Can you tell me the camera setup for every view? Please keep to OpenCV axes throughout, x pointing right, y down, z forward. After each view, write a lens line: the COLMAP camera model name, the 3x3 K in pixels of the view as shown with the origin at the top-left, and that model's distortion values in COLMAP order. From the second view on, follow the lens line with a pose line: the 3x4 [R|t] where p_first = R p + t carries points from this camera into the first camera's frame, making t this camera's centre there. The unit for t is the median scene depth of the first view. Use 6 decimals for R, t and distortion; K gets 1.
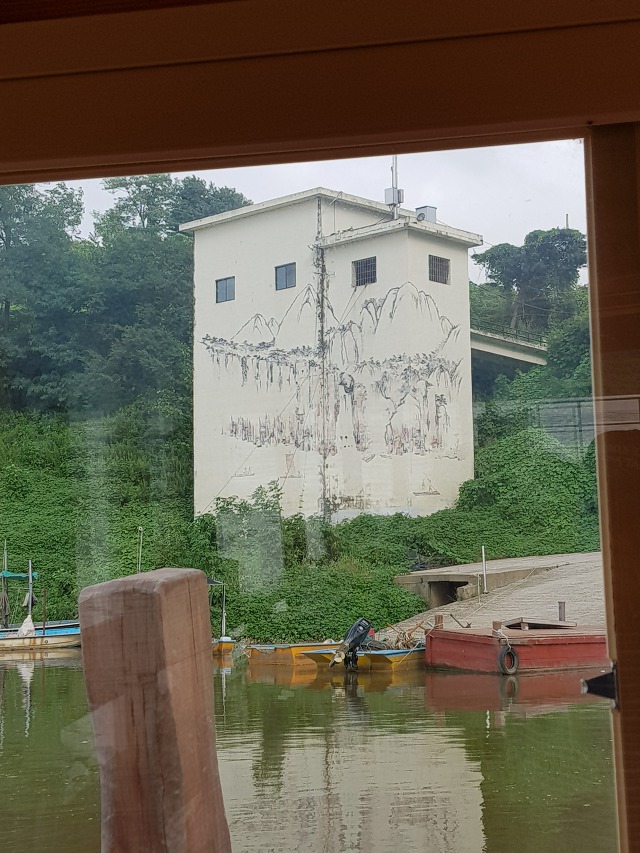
lens RADIAL K [[1509.3, 0, 316.1], [0, 1509.3, 428.0], [0, 0, 1]] dist [0.121823, 0.000000]
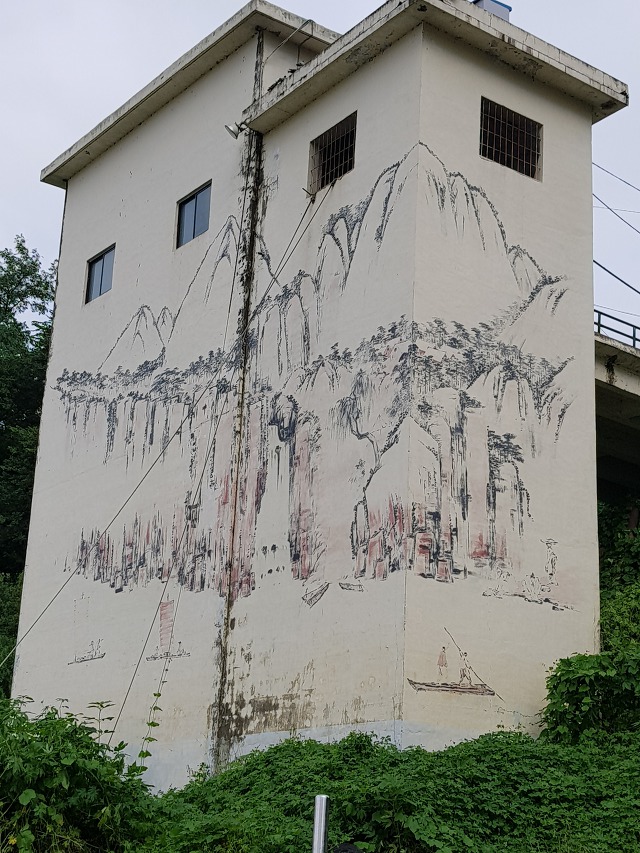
lens RADIAL K [[1509.3, 0, 328.4], [0, 1509.3, 421.7], [0, 0, 1]] dist [0.121823, 0.000000]
pose [[0.986969, 0.003864, -0.160861, 0.097953], [-0.036077, 0.979574, -0.197822, 0.051713], [0.156811, 0.201048, 0.966949, 0.606476]]
